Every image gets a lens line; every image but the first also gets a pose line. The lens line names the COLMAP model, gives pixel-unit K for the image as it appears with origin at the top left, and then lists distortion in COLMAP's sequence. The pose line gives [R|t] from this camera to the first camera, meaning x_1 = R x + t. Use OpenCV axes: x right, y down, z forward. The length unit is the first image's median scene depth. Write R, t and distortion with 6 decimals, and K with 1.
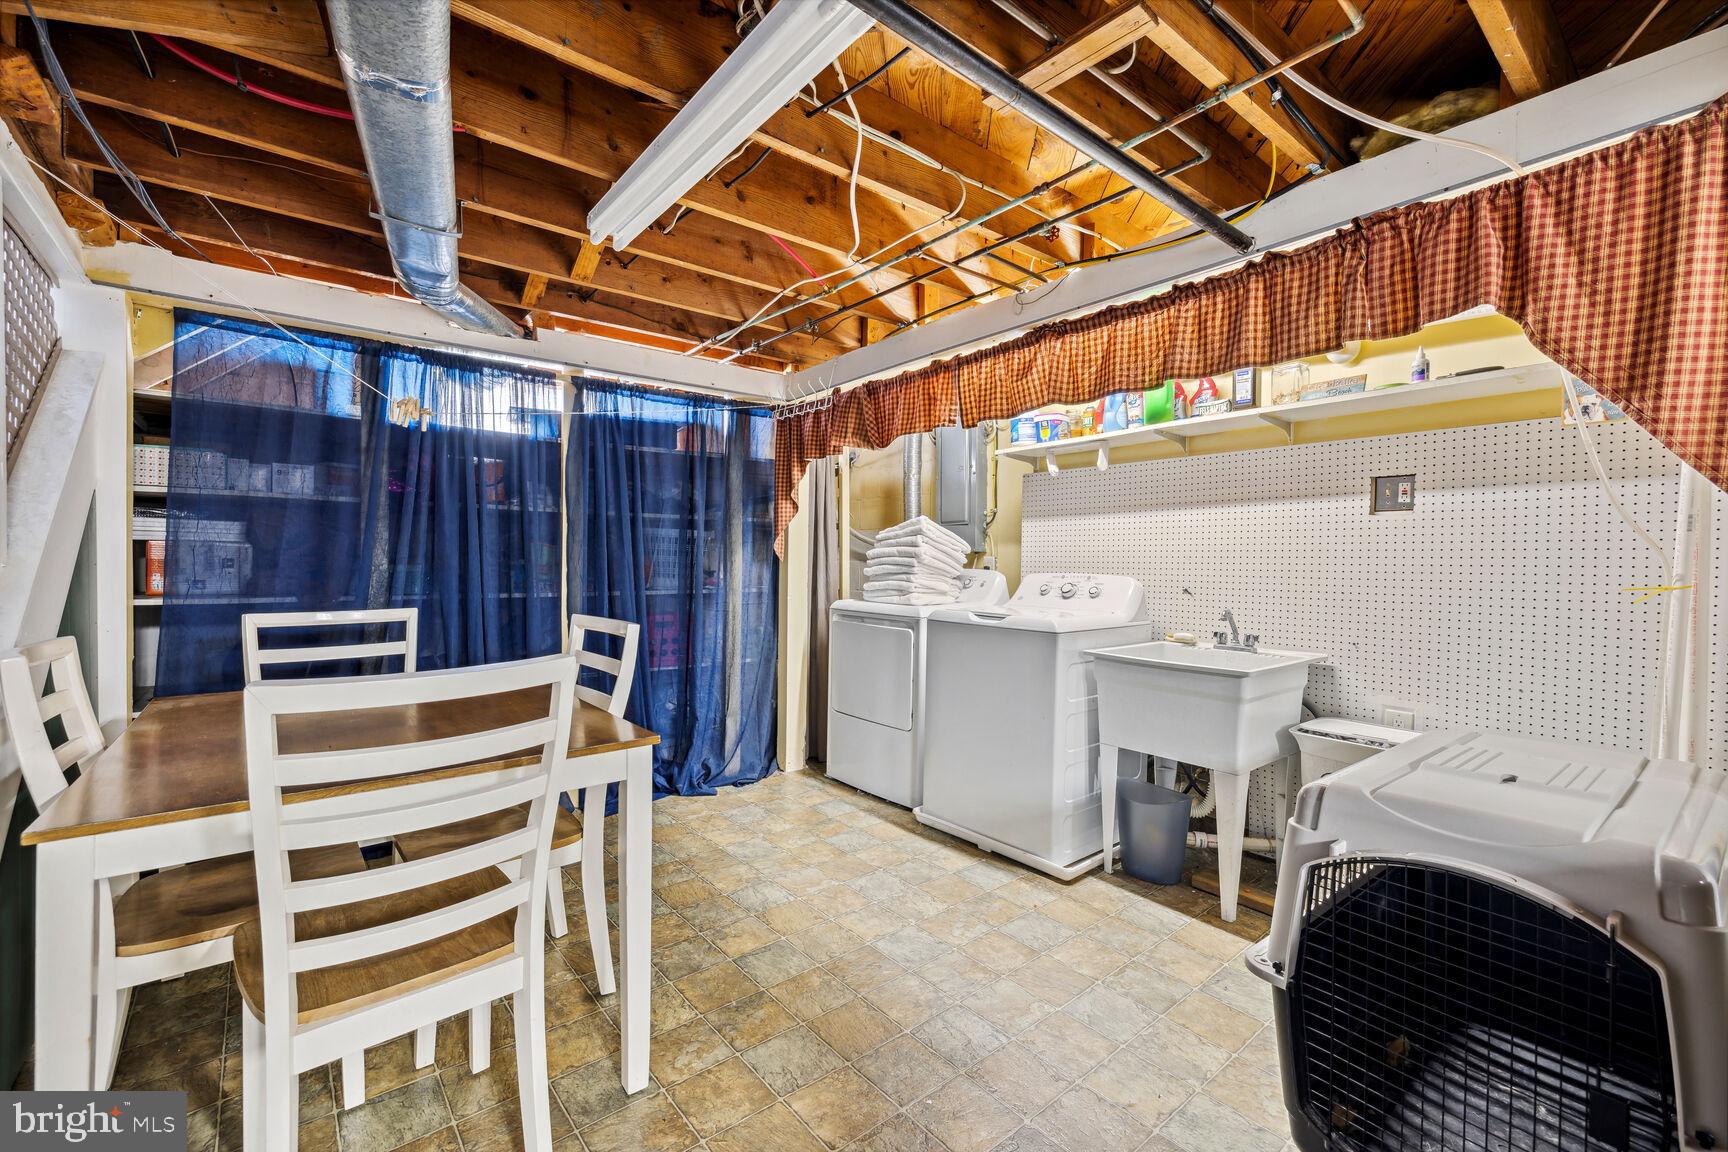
lens RADIAL K [[727.5, 0, 866.1], [0, 727.5, 571.5], [0, 0, 1]] dist [0.000443, 0.000293]
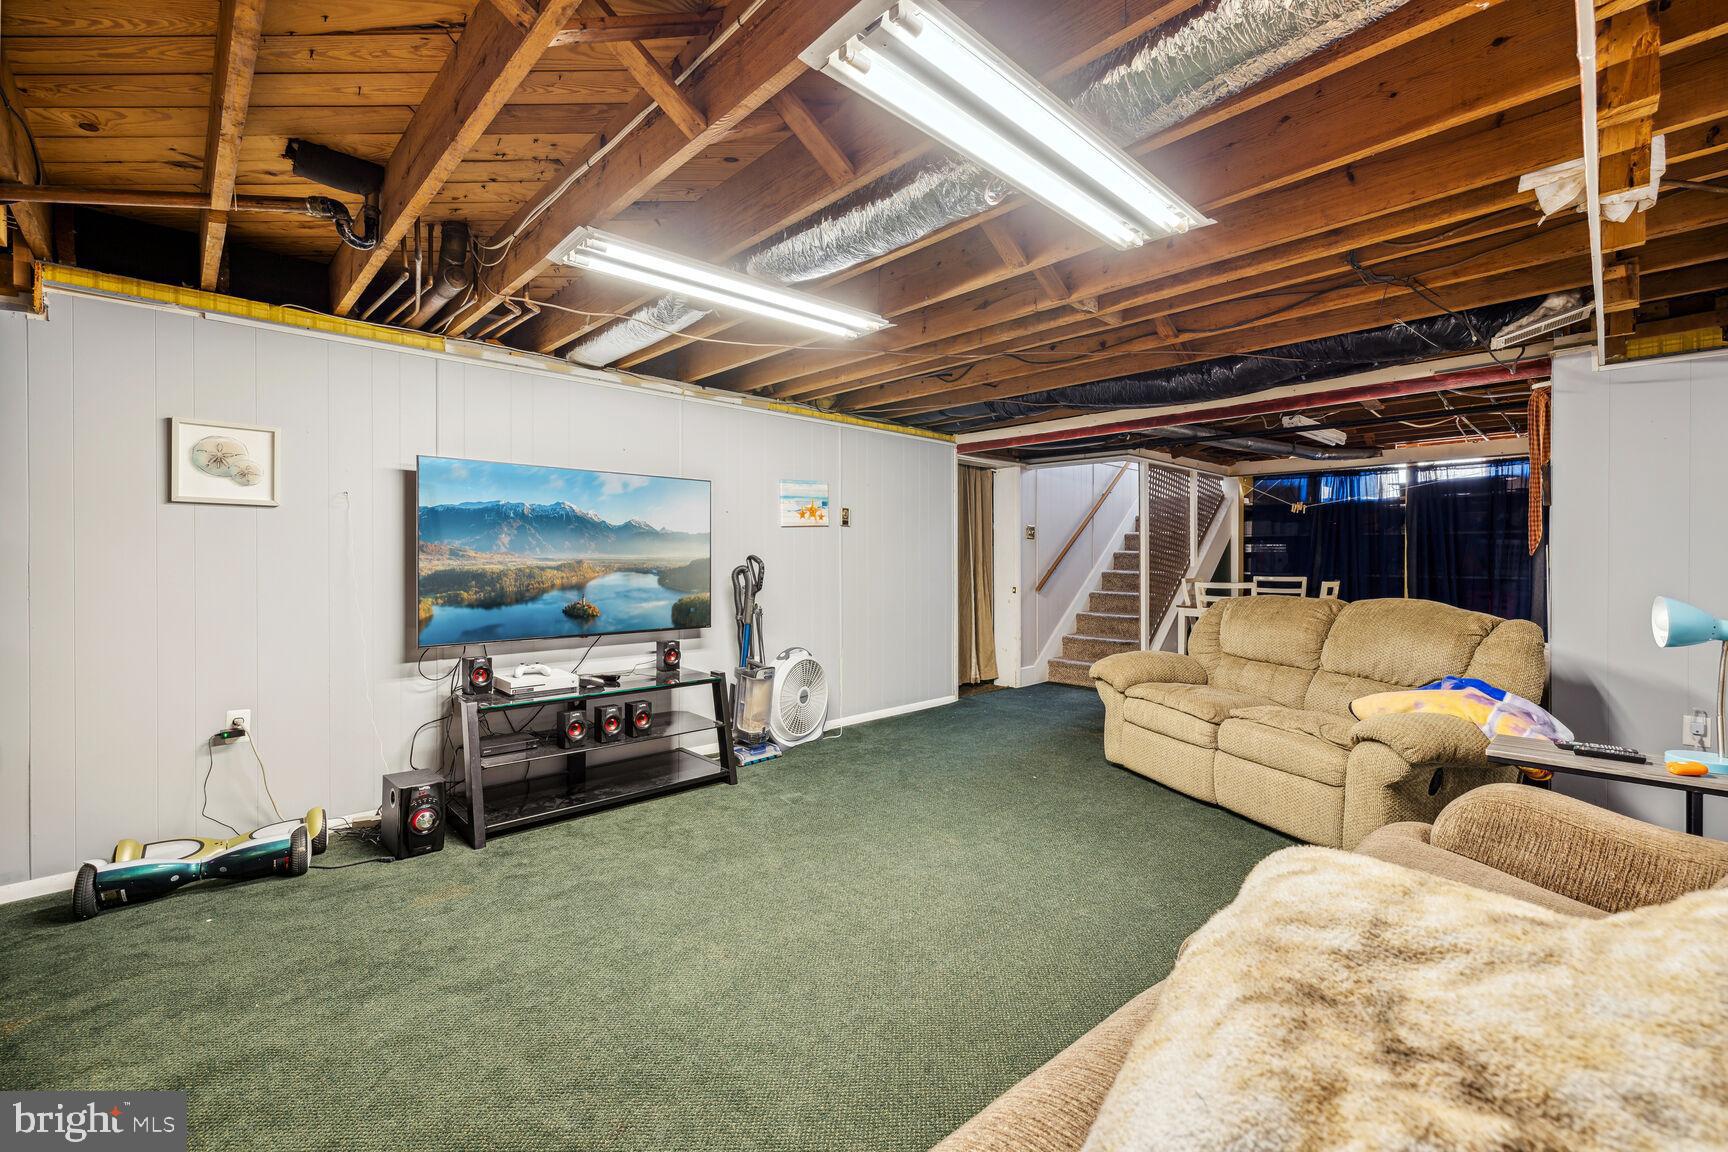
lens RADIAL K [[727.5, 0, 866.1], [0, 727.5, 571.5], [0, 0, 1]] dist [0.000443, 0.000293]
pose [[0.091131, 0.014916, -0.995727, 1.683302], [-0.003642, 0.999886, 0.014645, -0.003062], [0.995832, 0.002292, 0.091175, -0.766420]]
